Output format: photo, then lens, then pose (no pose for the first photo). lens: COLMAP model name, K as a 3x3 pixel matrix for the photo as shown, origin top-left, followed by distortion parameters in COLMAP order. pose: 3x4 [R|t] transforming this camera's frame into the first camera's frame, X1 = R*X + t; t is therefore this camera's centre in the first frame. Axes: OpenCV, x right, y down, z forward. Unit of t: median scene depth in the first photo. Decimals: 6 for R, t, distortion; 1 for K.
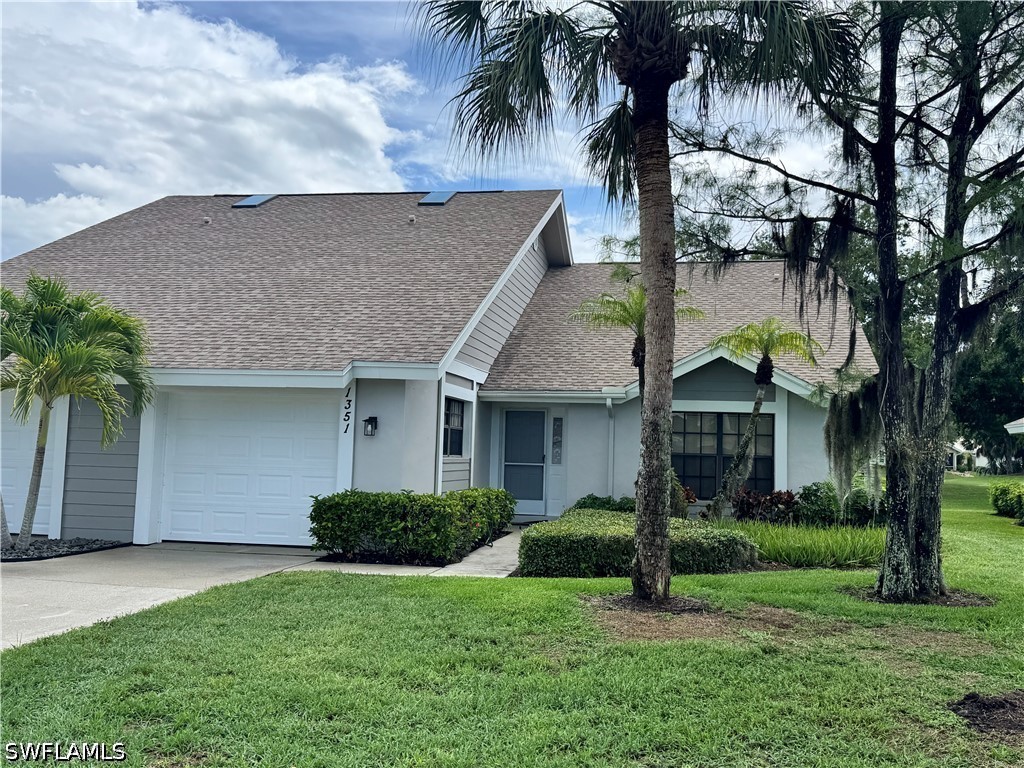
lens RADIAL K [[983.2, 0, 511.6], [0, 983.2, 383.9], [0, 0, 1]] dist [0.061347, 0.000000]
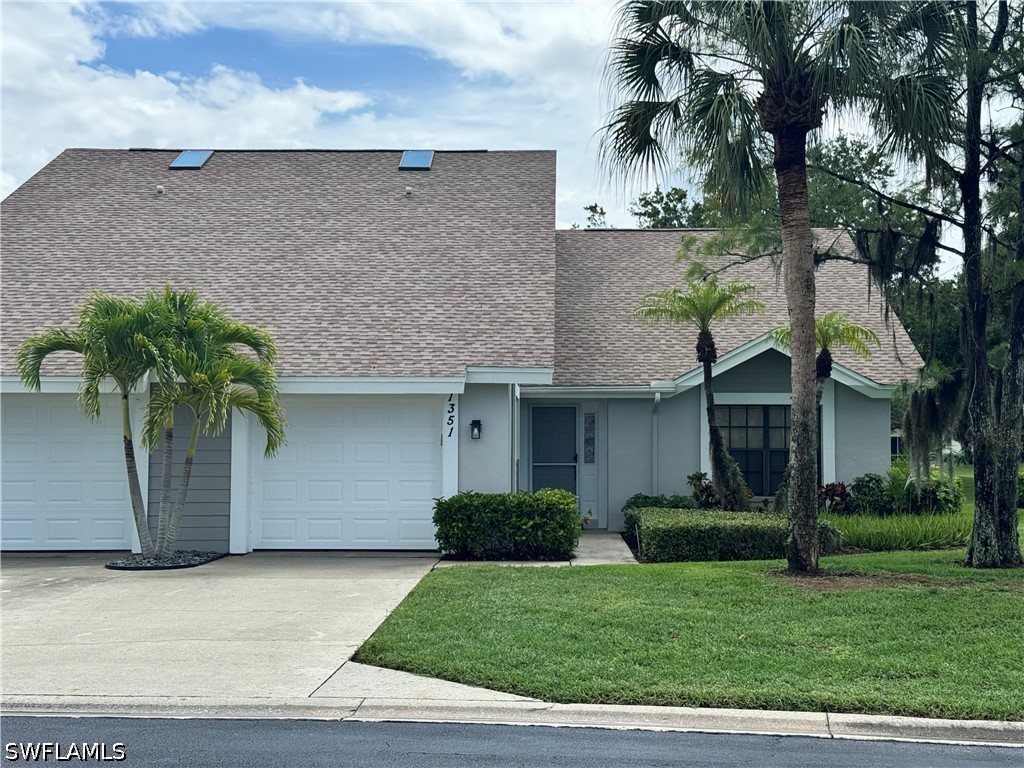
lens RADIAL K [[1463.4, 0, 512.2], [0, 1463.4, 384.6], [0, 0, 1]] dist [0.080425, 0.000000]
pose [[0.986709, -0.018460, 0.161444, -0.354328], [0.014358, 0.999545, 0.026539, -0.043365], [-0.161861, -0.023868, 0.986525, -0.501873]]
